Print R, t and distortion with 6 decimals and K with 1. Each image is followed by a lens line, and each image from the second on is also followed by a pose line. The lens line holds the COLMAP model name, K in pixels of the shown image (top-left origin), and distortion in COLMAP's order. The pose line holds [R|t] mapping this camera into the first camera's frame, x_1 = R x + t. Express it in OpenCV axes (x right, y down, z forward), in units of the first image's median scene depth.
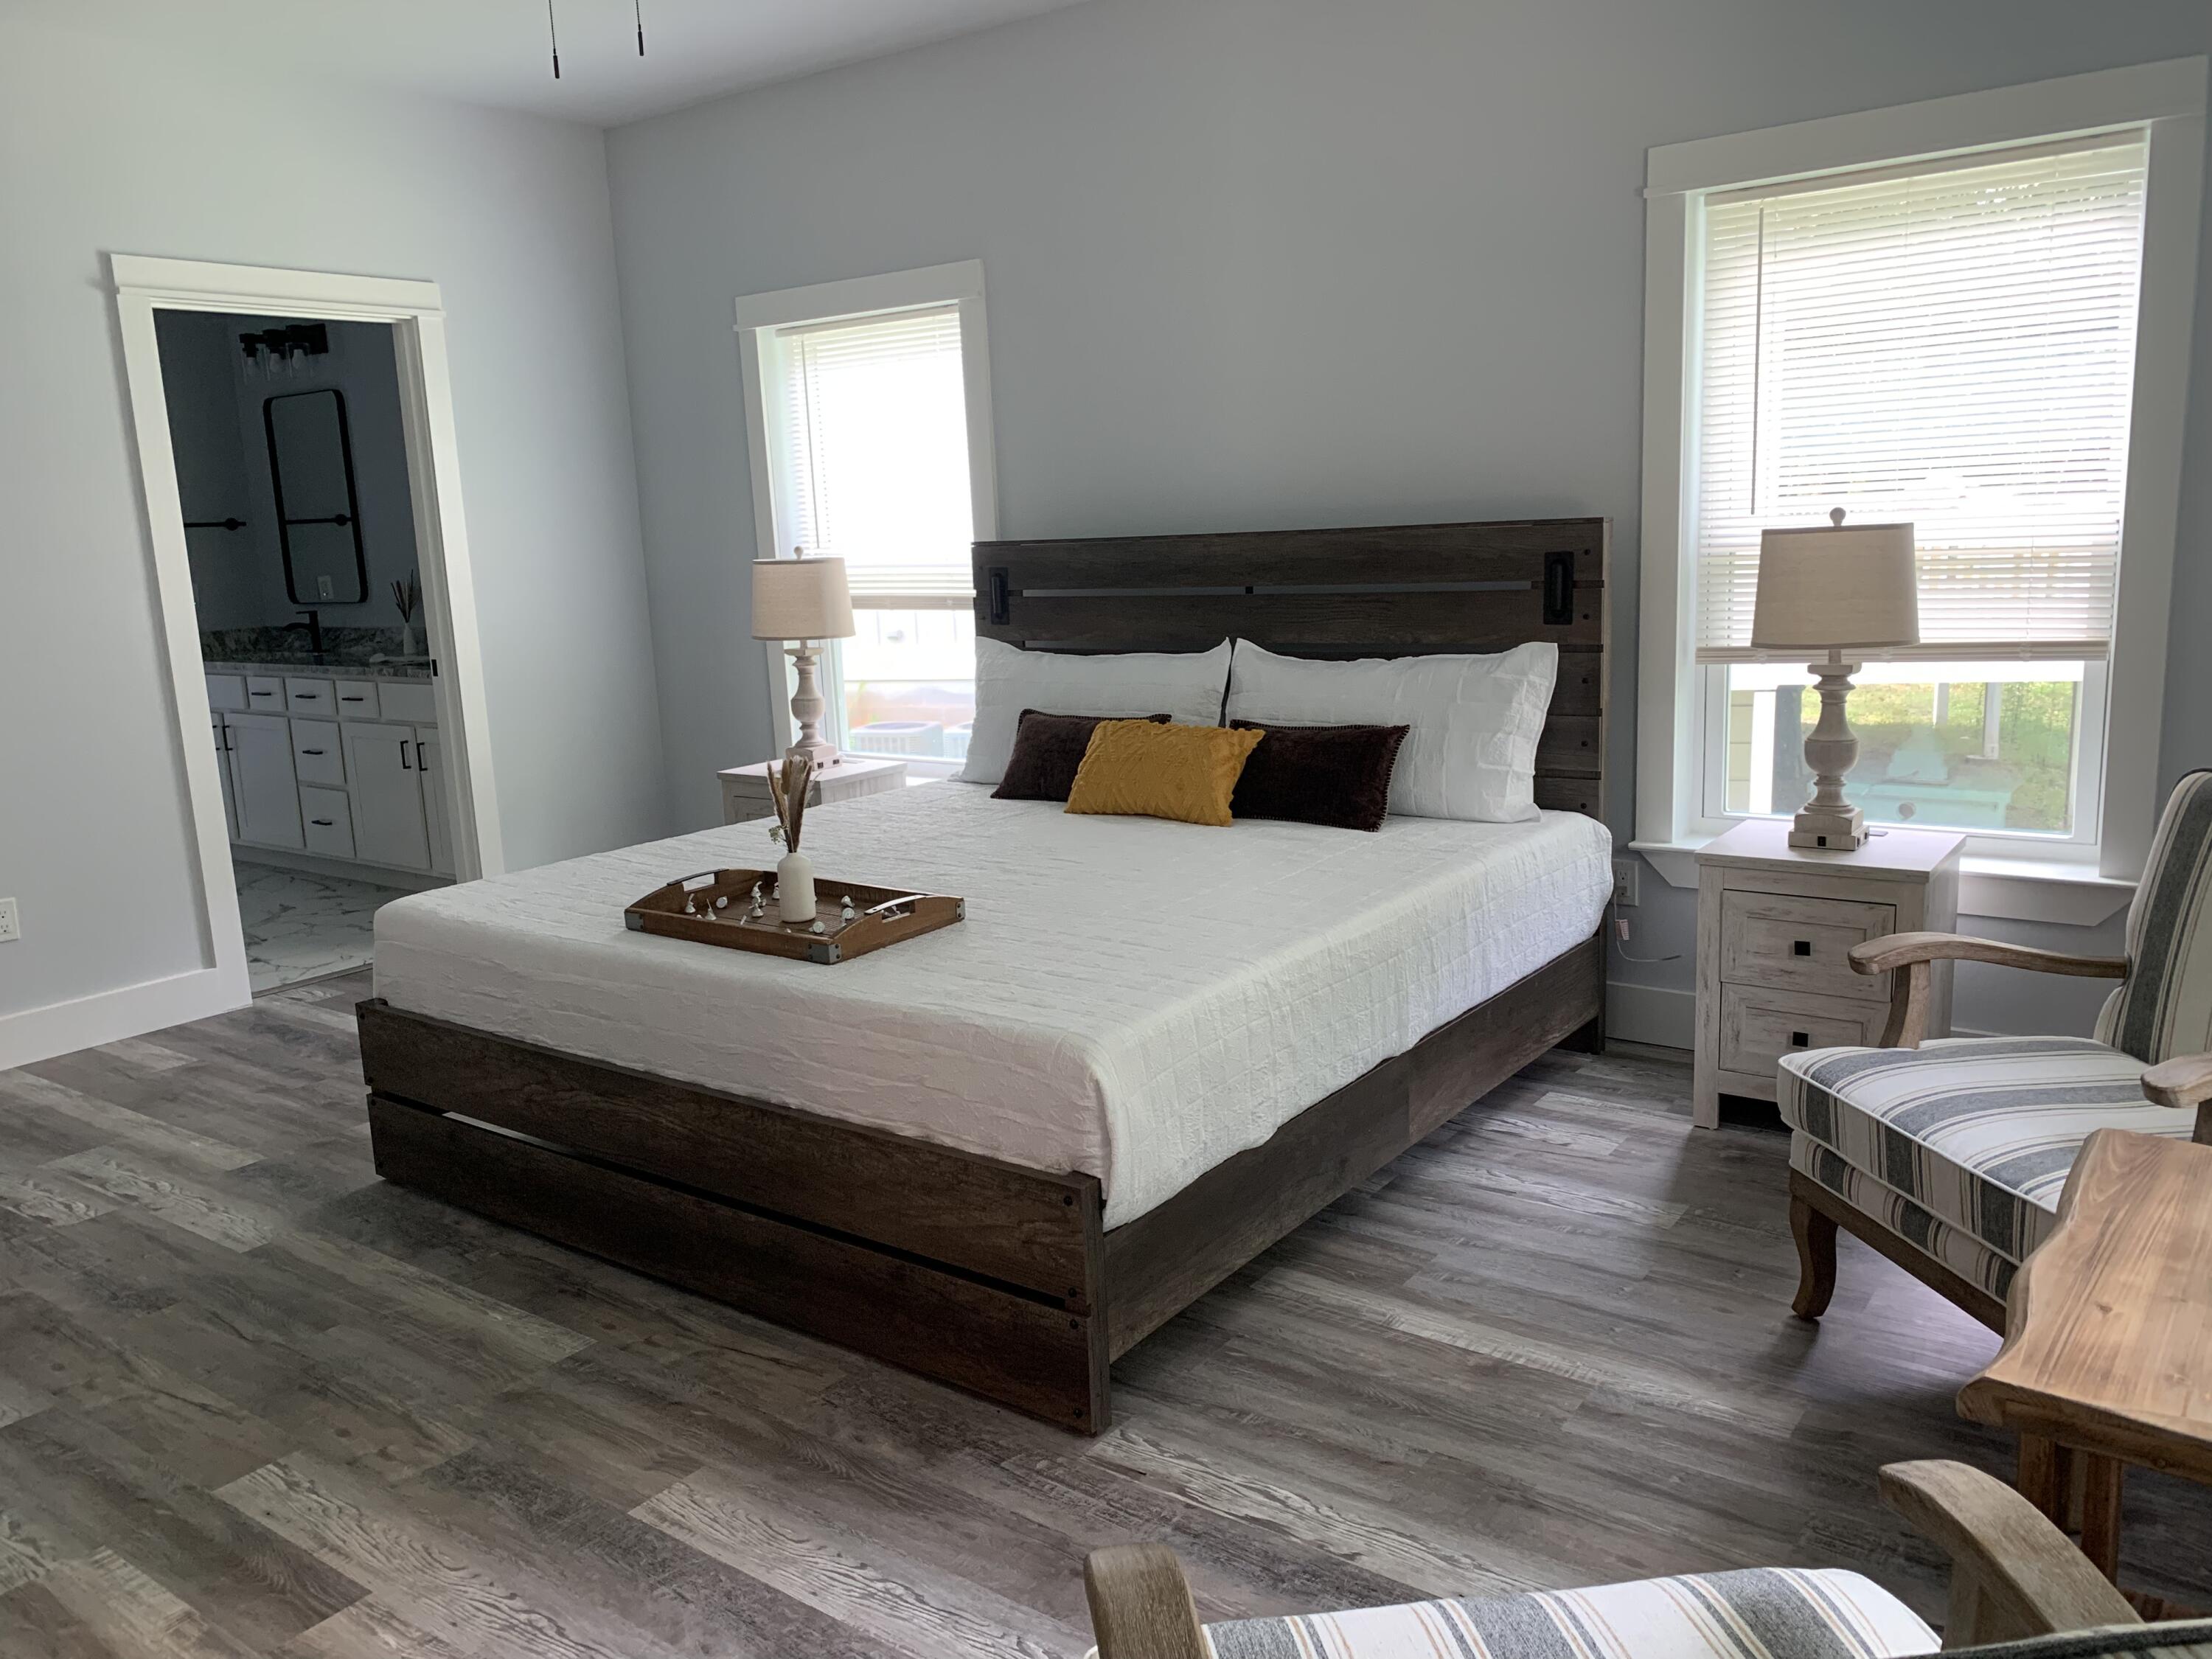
lens RADIAL K [[1655.3, 0, 1097.7], [0, 1655.3, 837.8], [0, 0, 1]] dist [-0.011426, -0.008116]
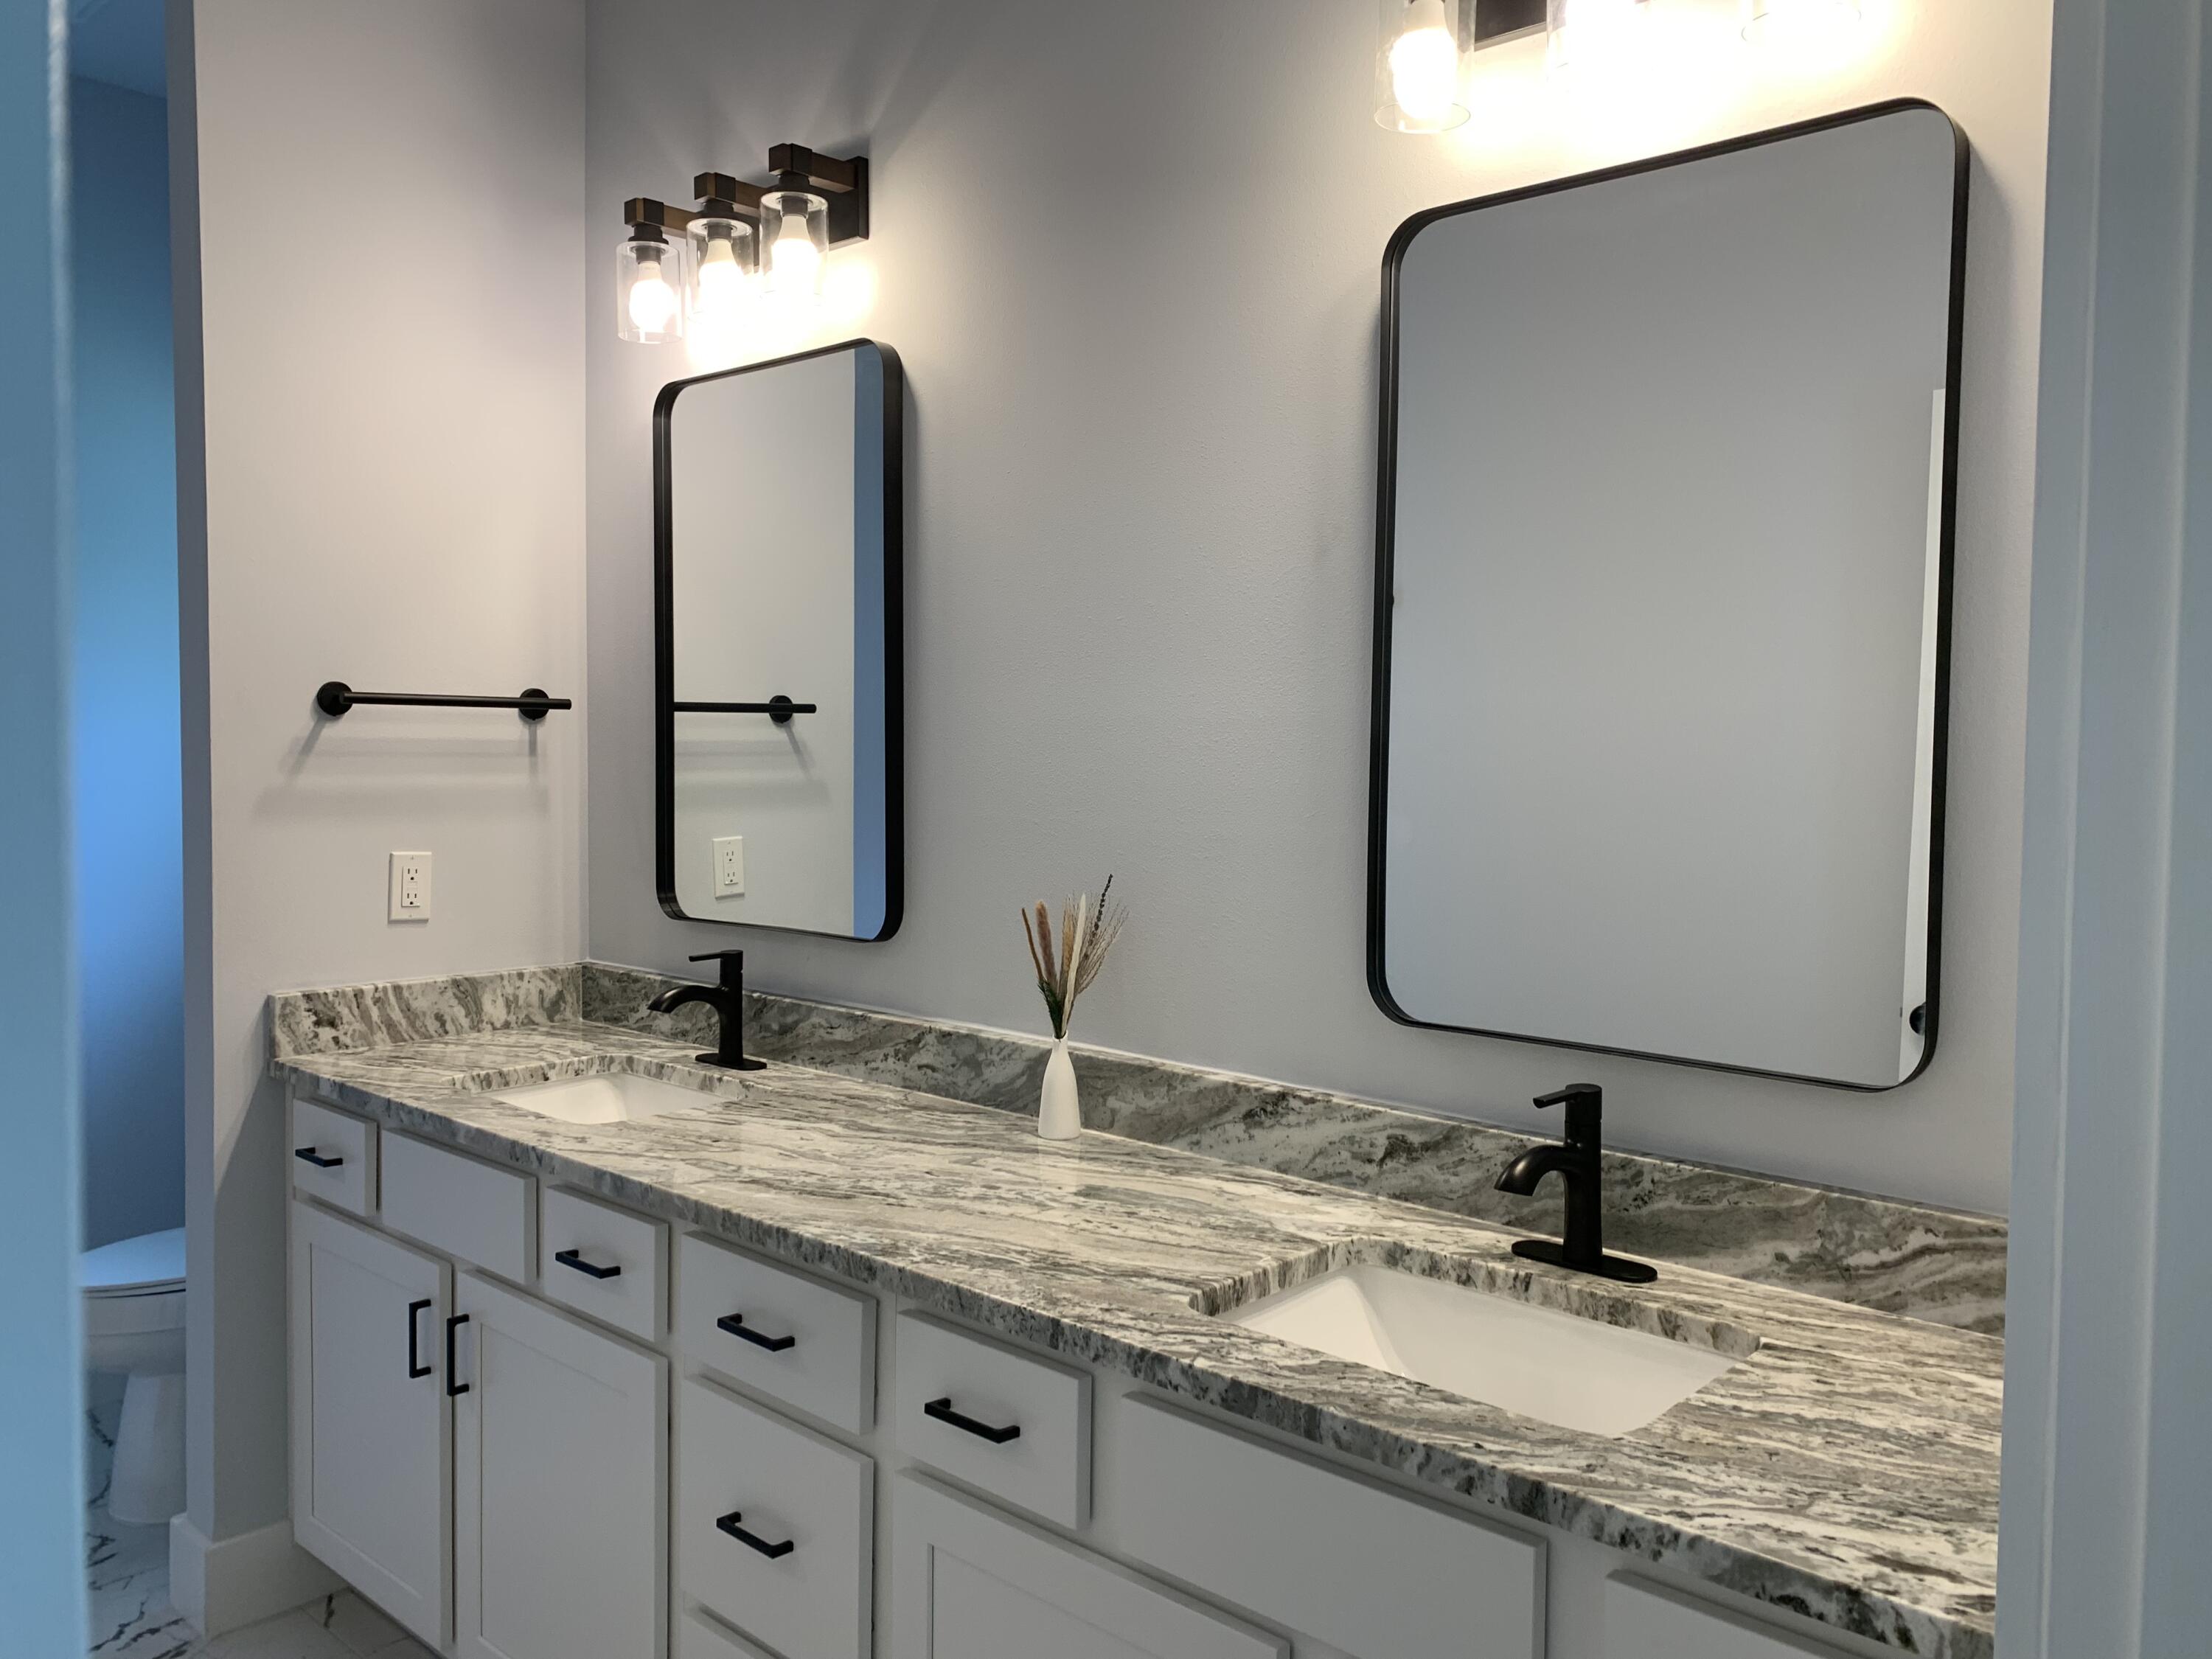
lens RADIAL K [[1655.3, 0, 1118.6], [0, 1655.3, 827.8], [0, 0, 1]] dist [-0.011426, -0.008116]
pose [[0.992343, 0.069720, -0.101956, -0.361541], [-0.083403, 0.987085, -0.136775, -0.121907], [0.091103, 0.144231, 0.985341, 0.660243]]
